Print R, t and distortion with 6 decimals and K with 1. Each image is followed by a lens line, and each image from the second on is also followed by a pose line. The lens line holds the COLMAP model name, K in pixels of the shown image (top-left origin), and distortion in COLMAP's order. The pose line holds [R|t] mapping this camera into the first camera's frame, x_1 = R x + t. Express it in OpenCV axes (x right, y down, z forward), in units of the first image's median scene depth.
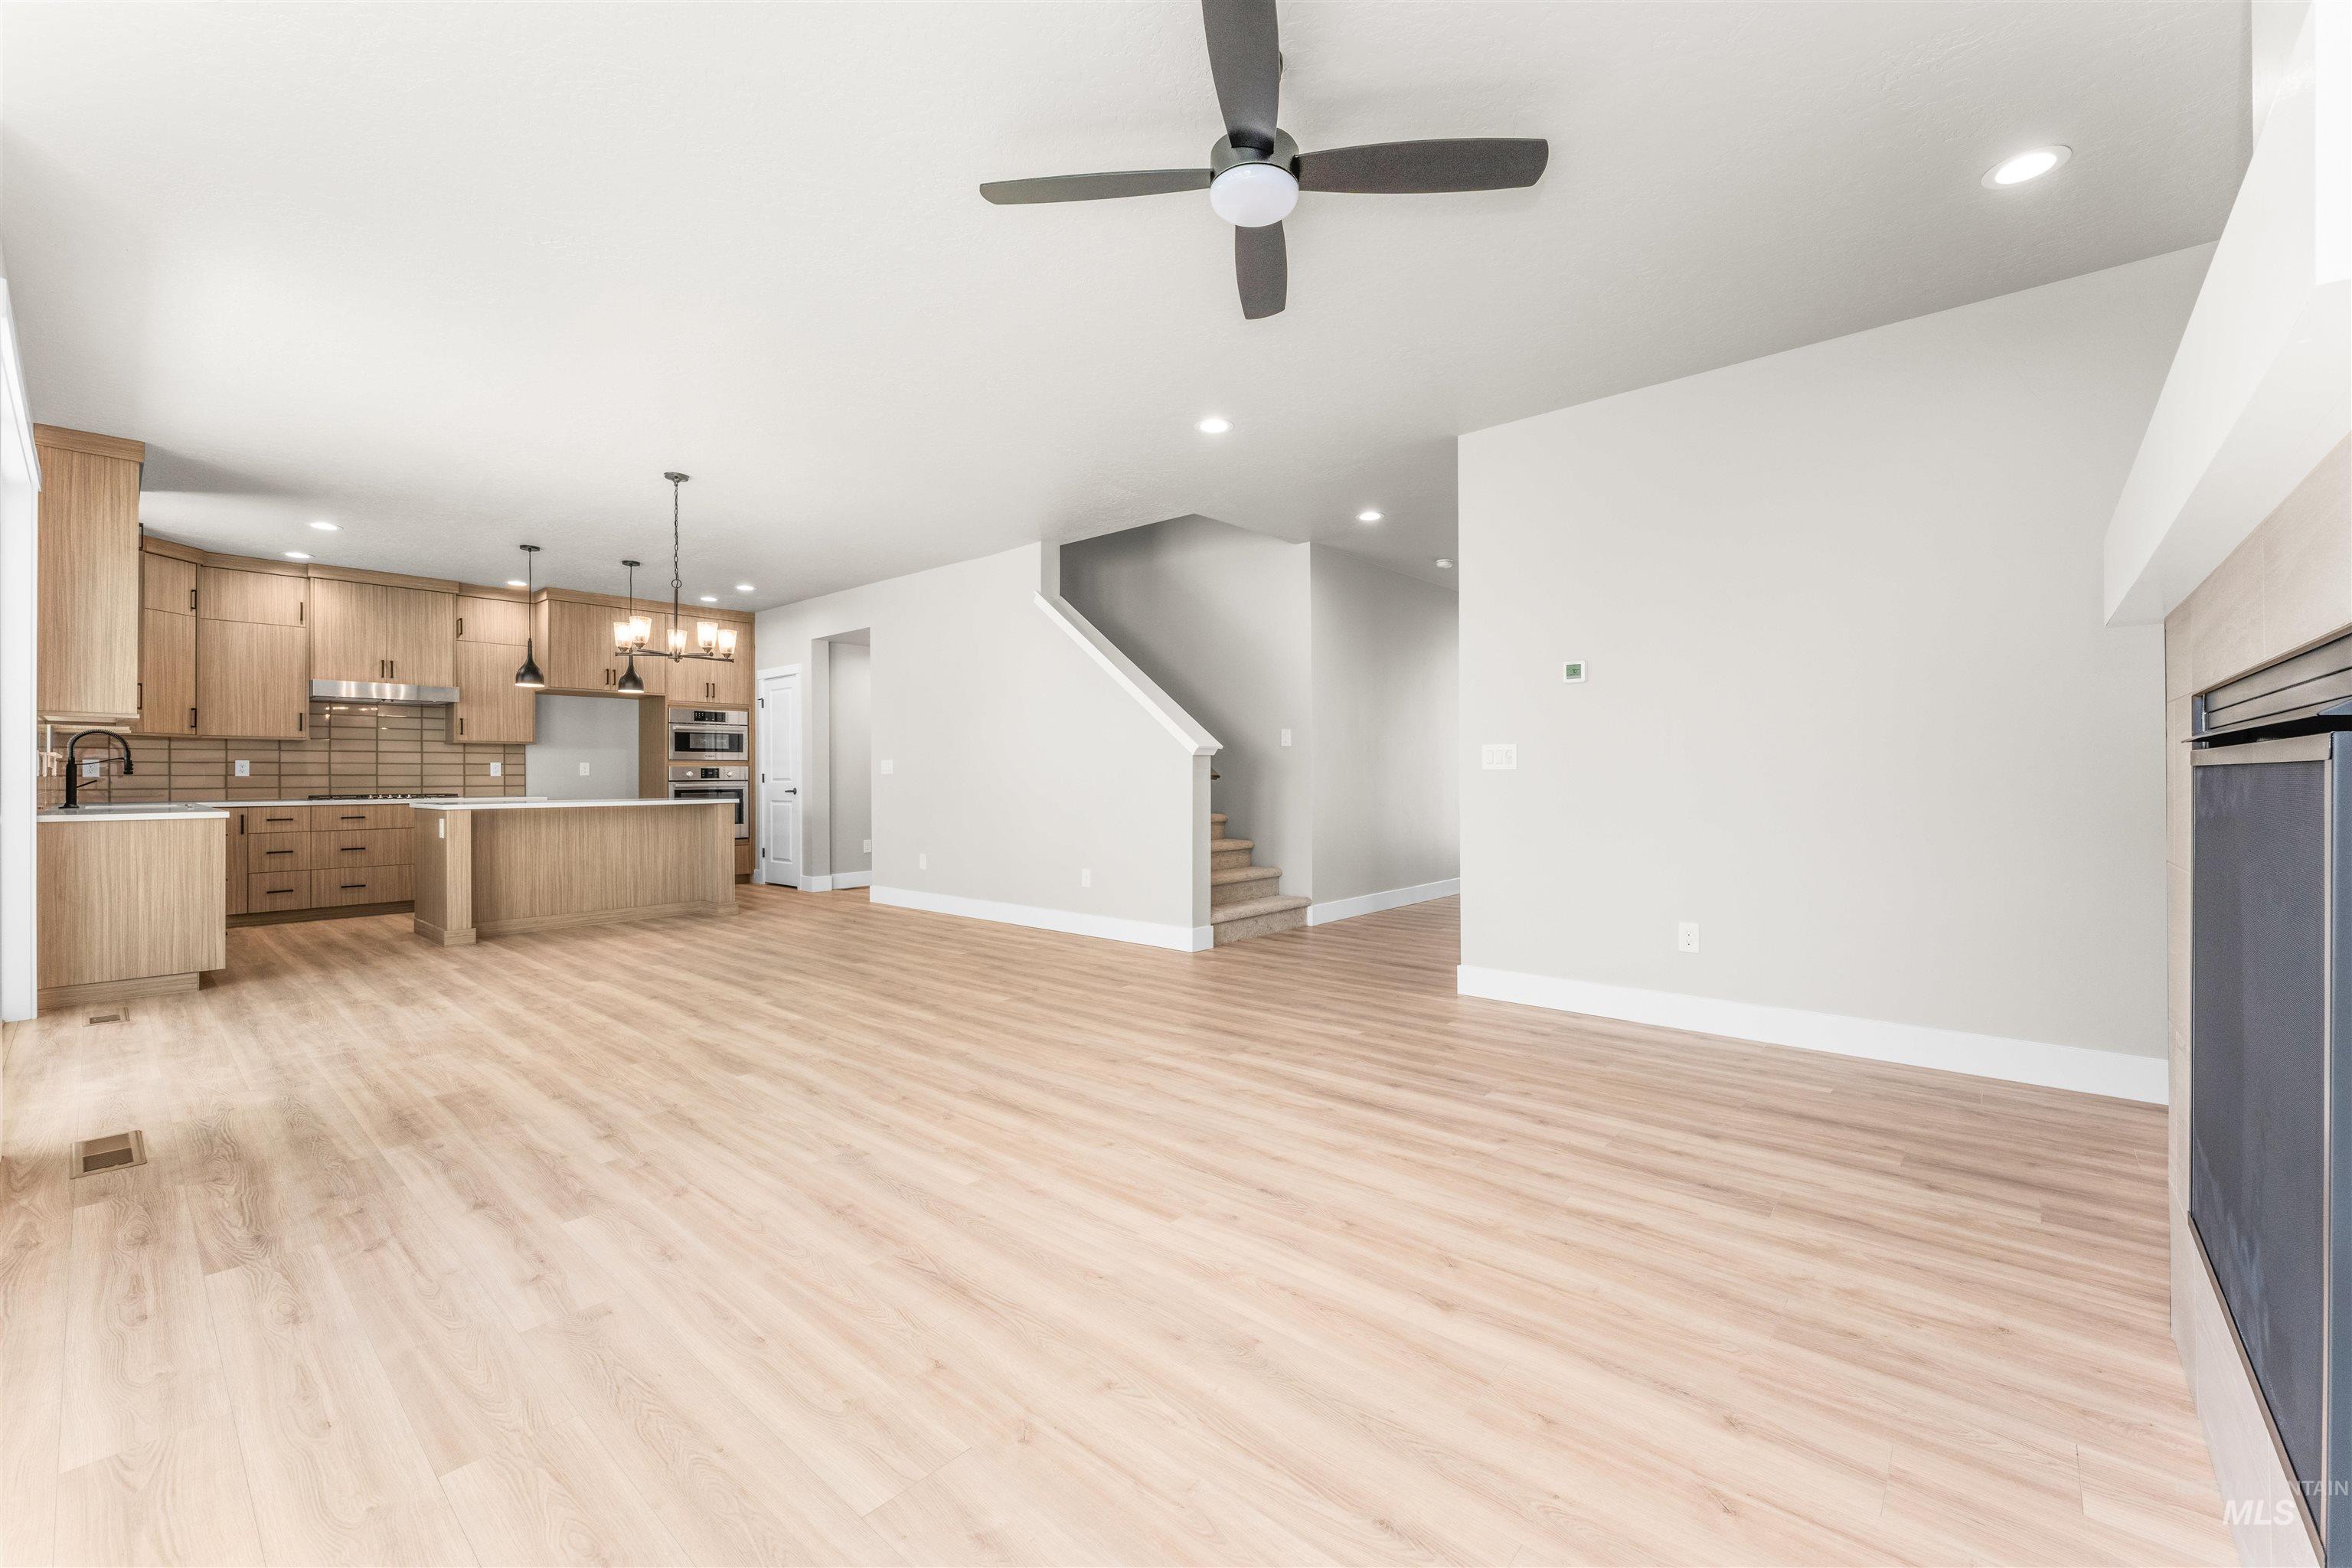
lens RADIAL K [[950.9, 0, 1171.6], [0, 950.9, 771.4], [0, 0, 1]] dist [-0.000418, -0.000315]
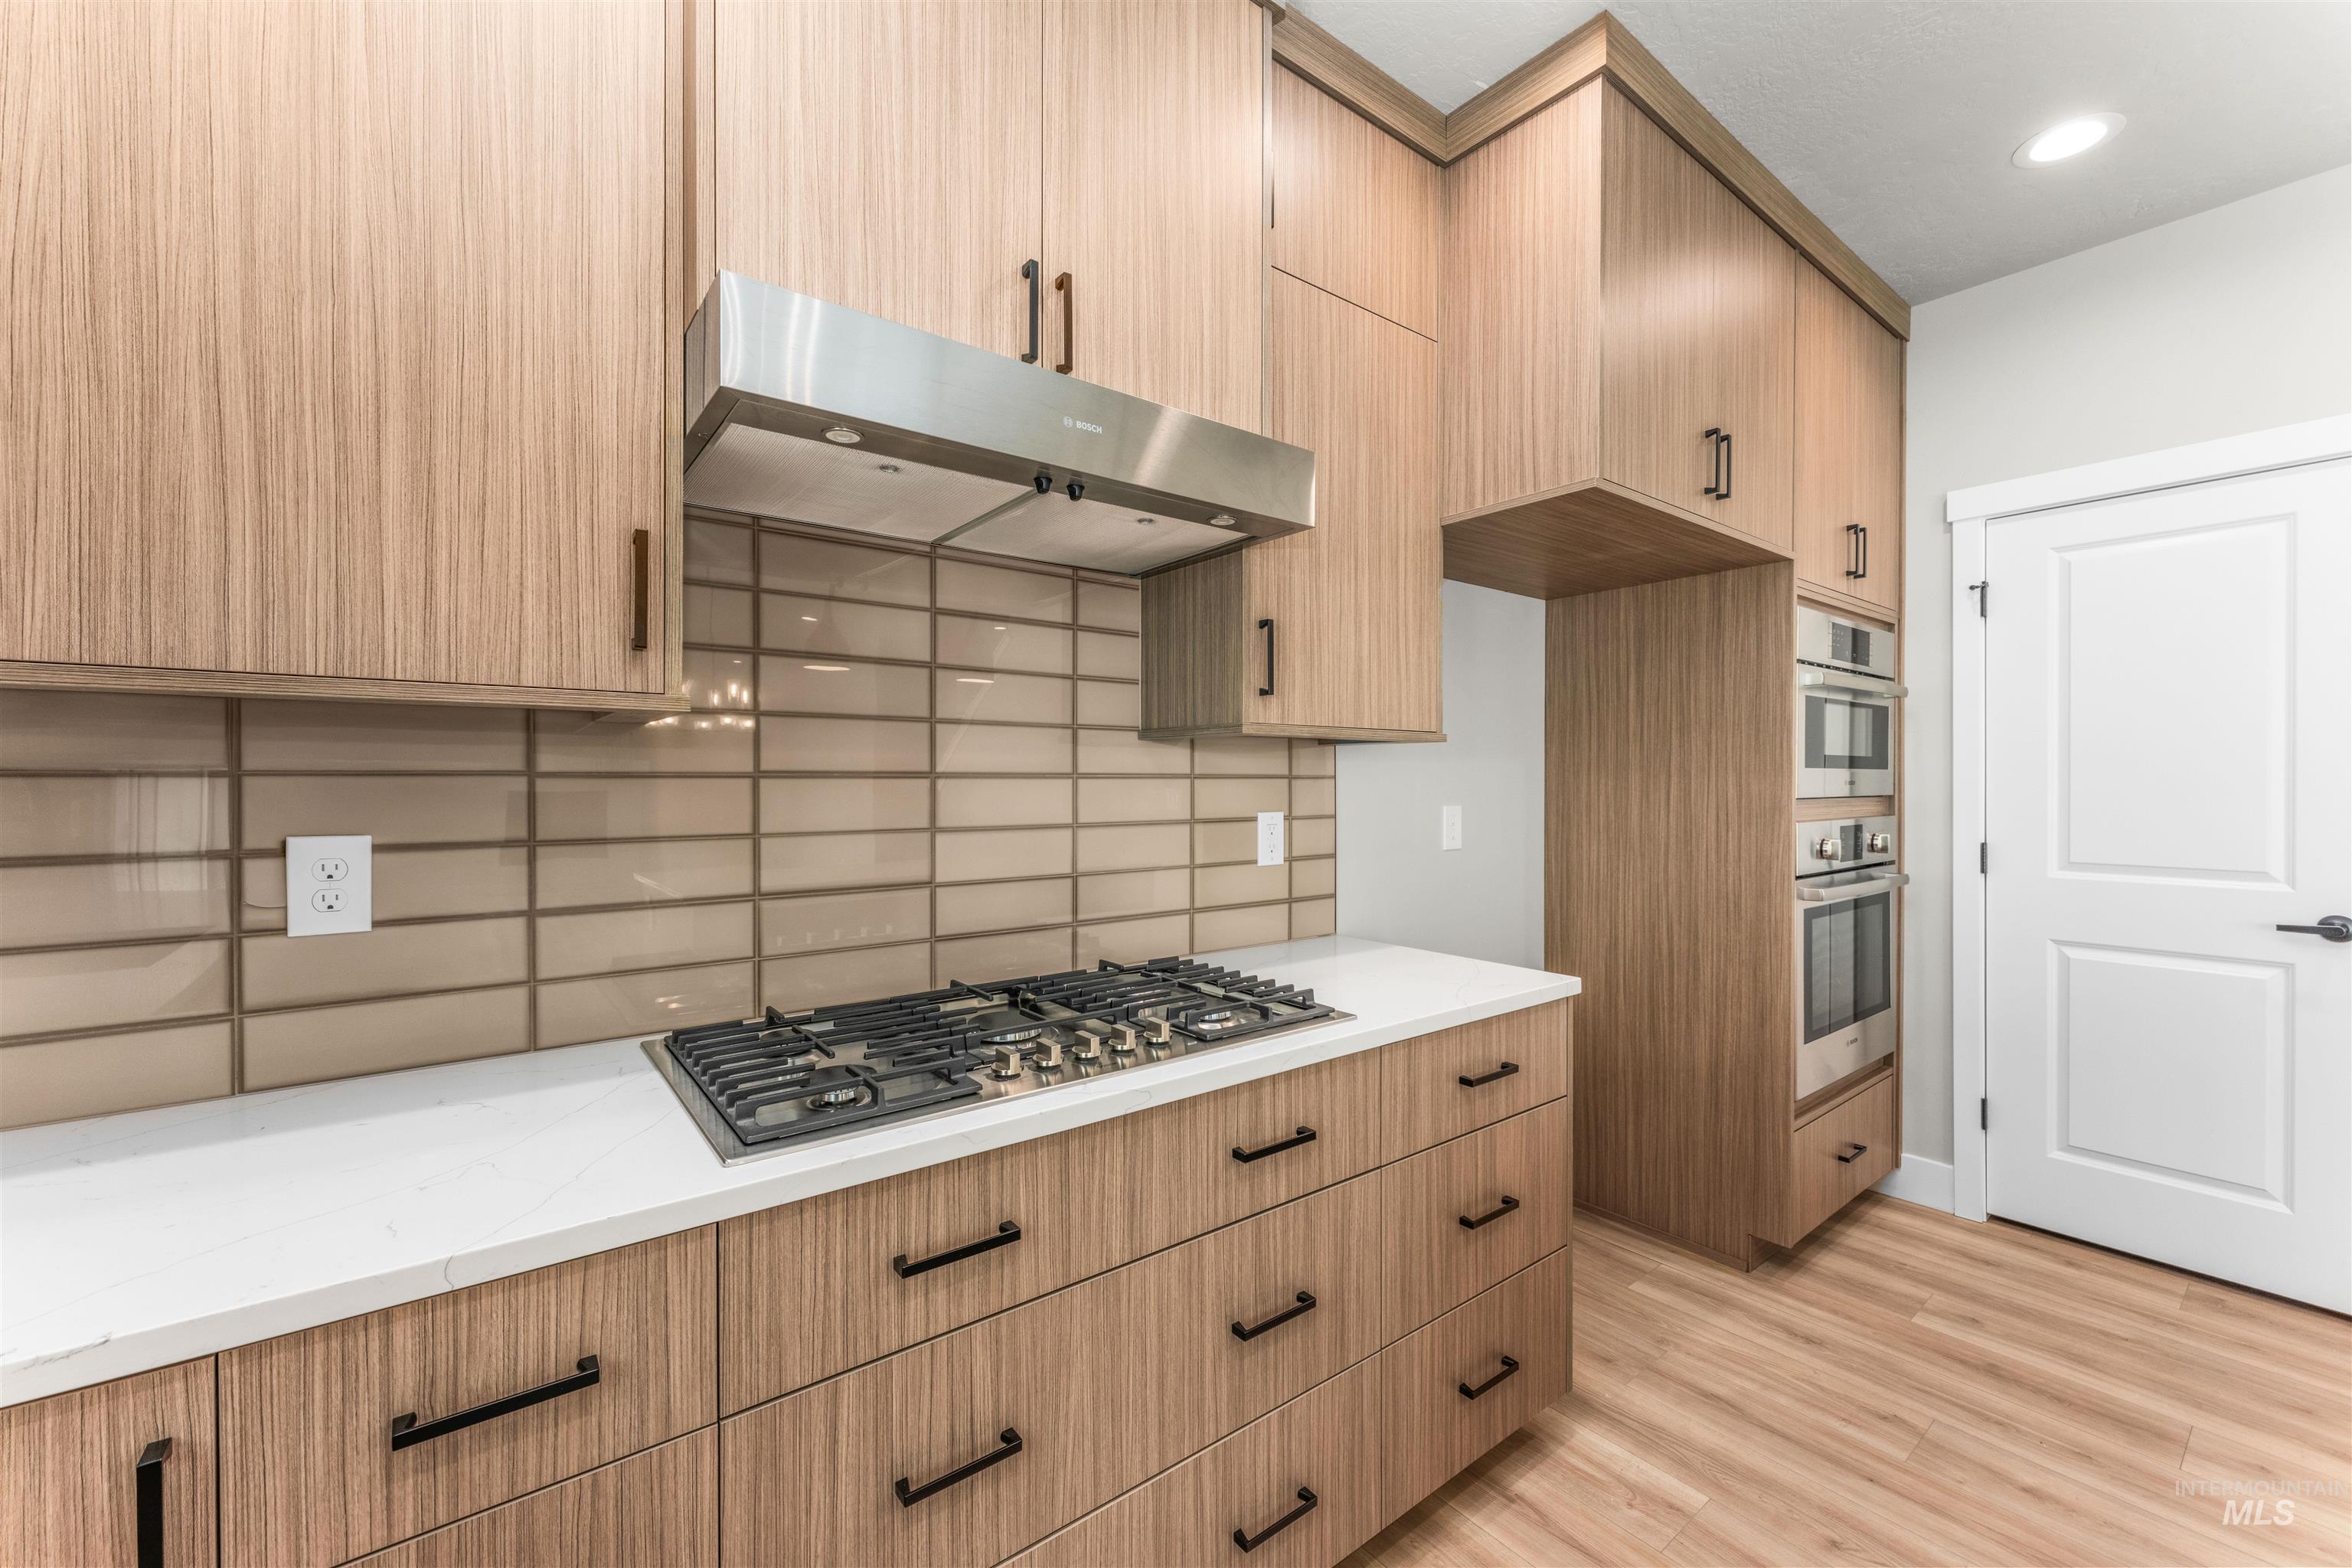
lens RADIAL K [[942.5, 0, 1176.0], [0, 942.5, 784.0], [0, 0, 1]] dist [-0.001091, -0.000285]
pose [[0.981566, 0.002464, -0.191108, -0.741334], [-0.001003, 0.999970, 0.007740, -0.020572], [0.191121, -0.007405, 0.981539, 0.801494]]
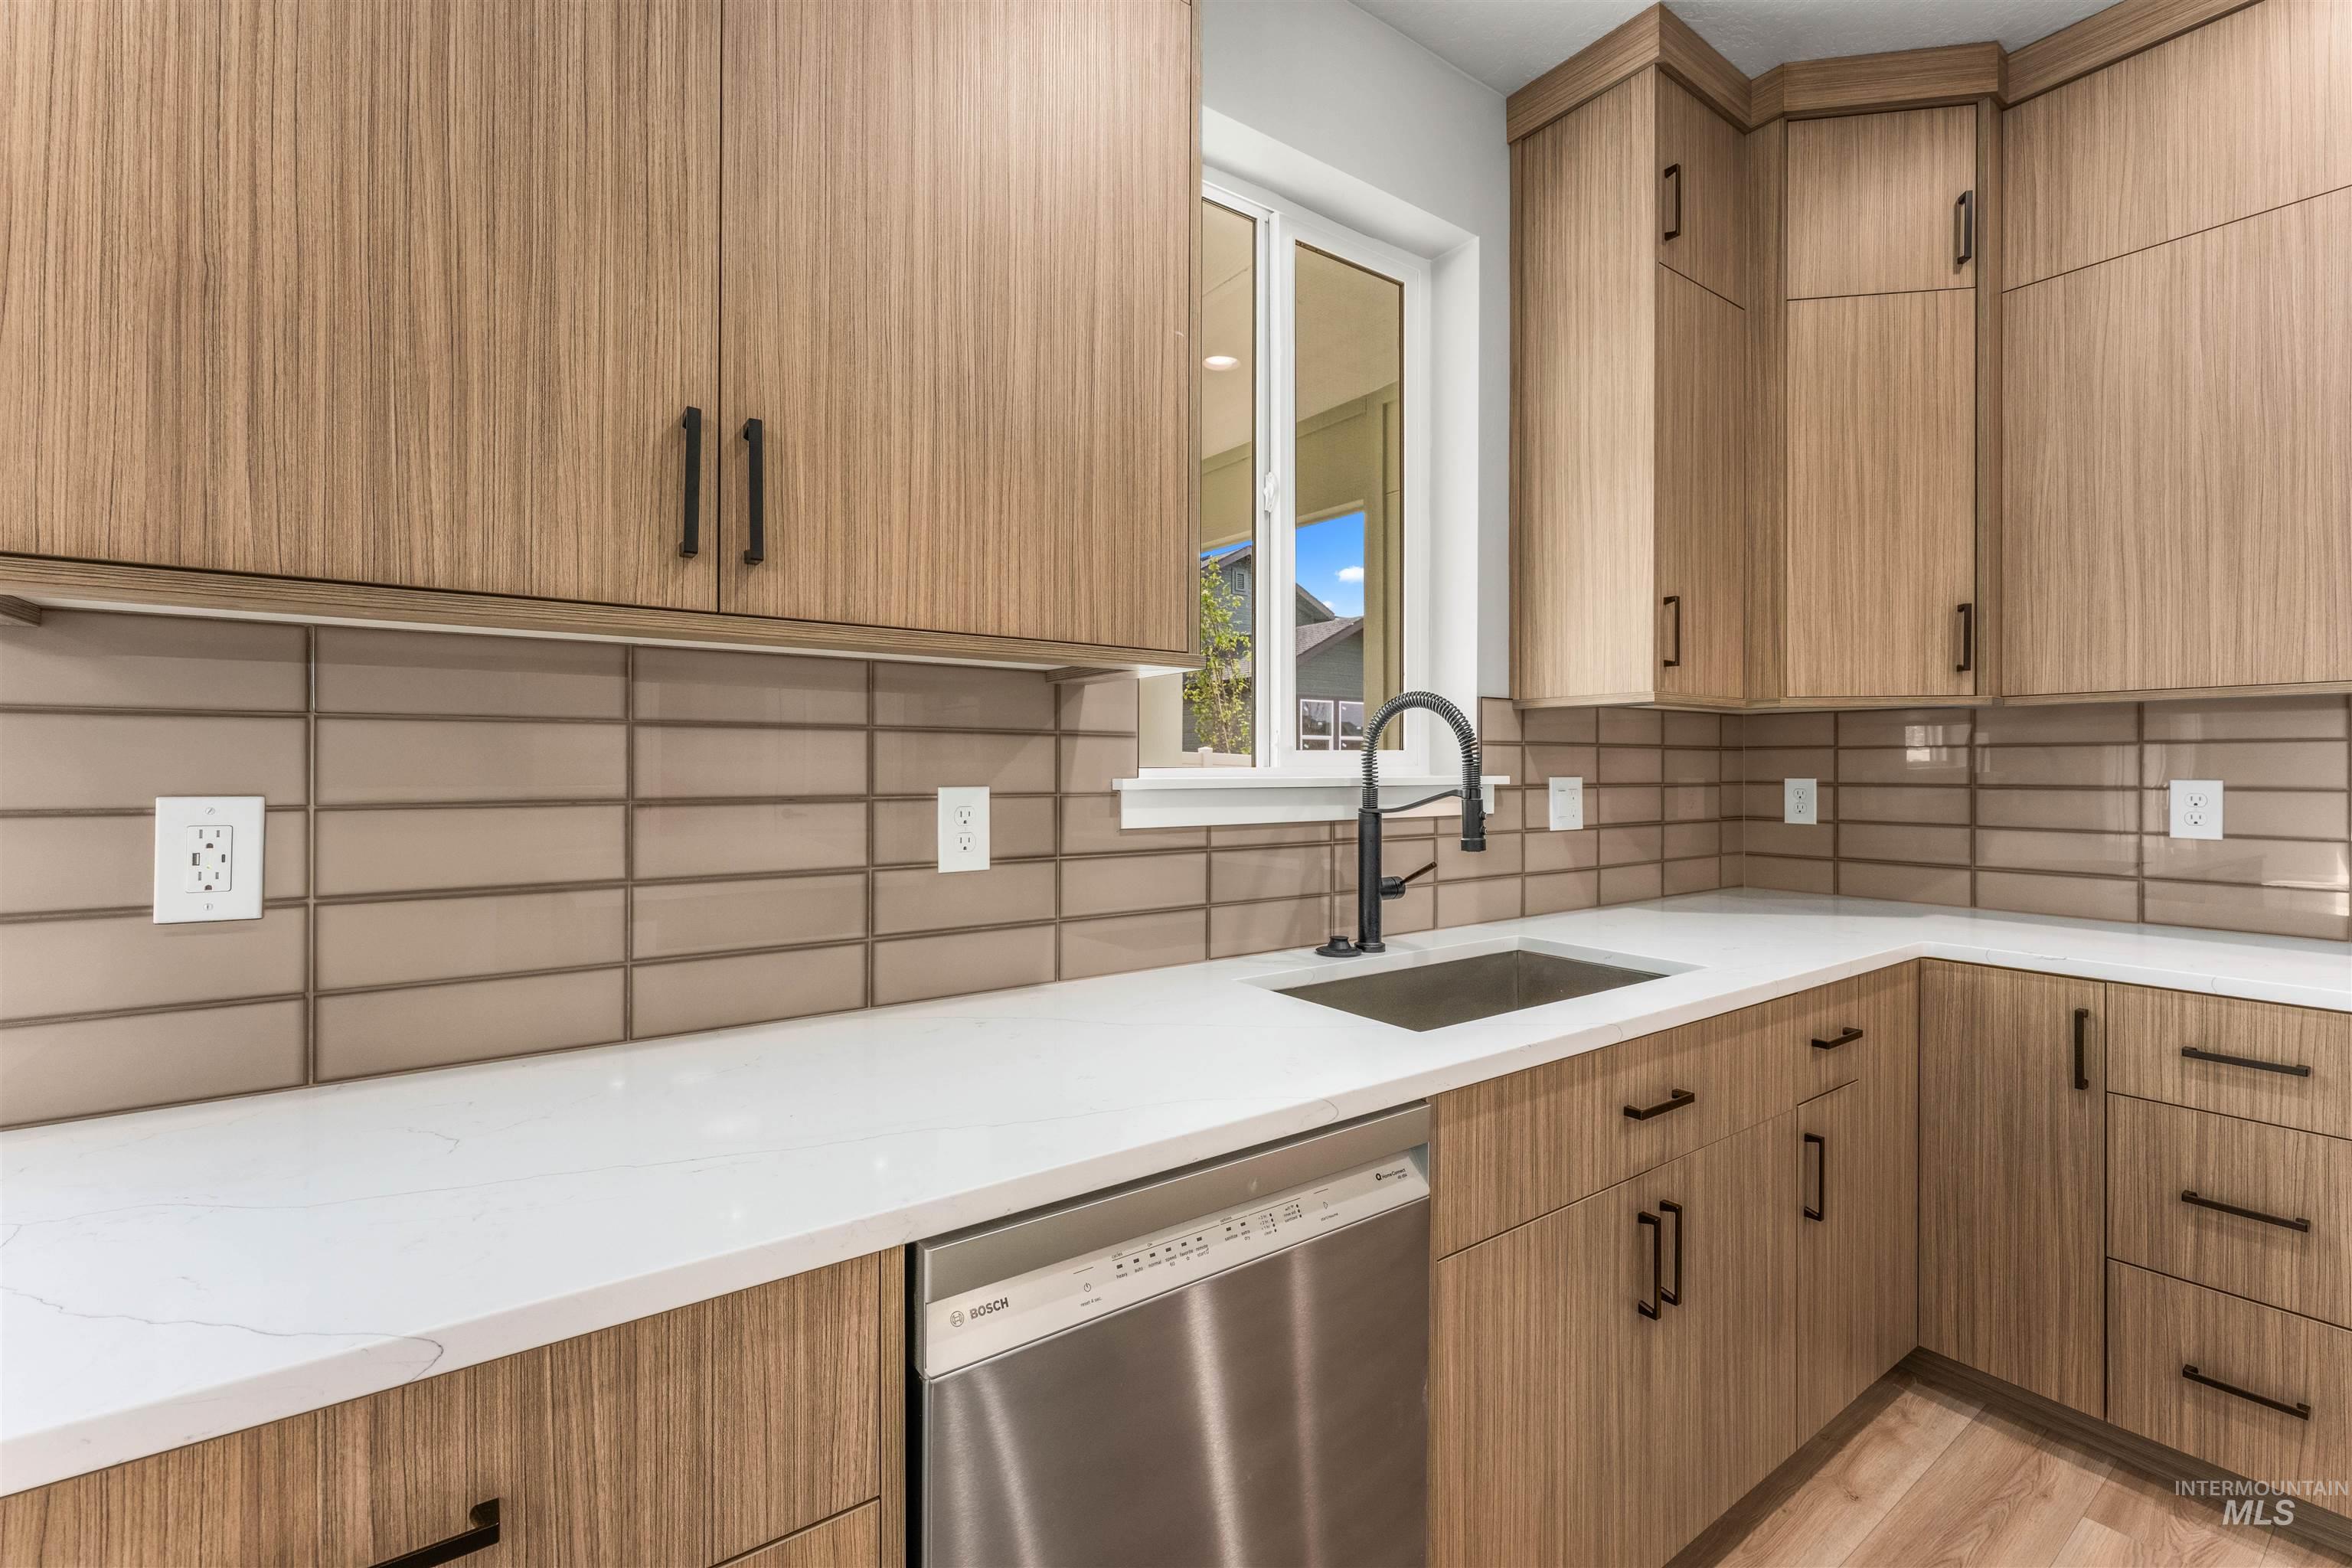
lens RADIAL K [[1021.2, 0, 1171.6], [0, 1021.2, 766.3], [0, 0, 1]] dist [-0.000330, 0.000016]
pose [[-0.214362, 0.001680, -0.976753, -0.581989], [0.000232, 0.999999, 0.001669, -0.015142], [0.976754, 0.000131, -0.214362, 0.717013]]
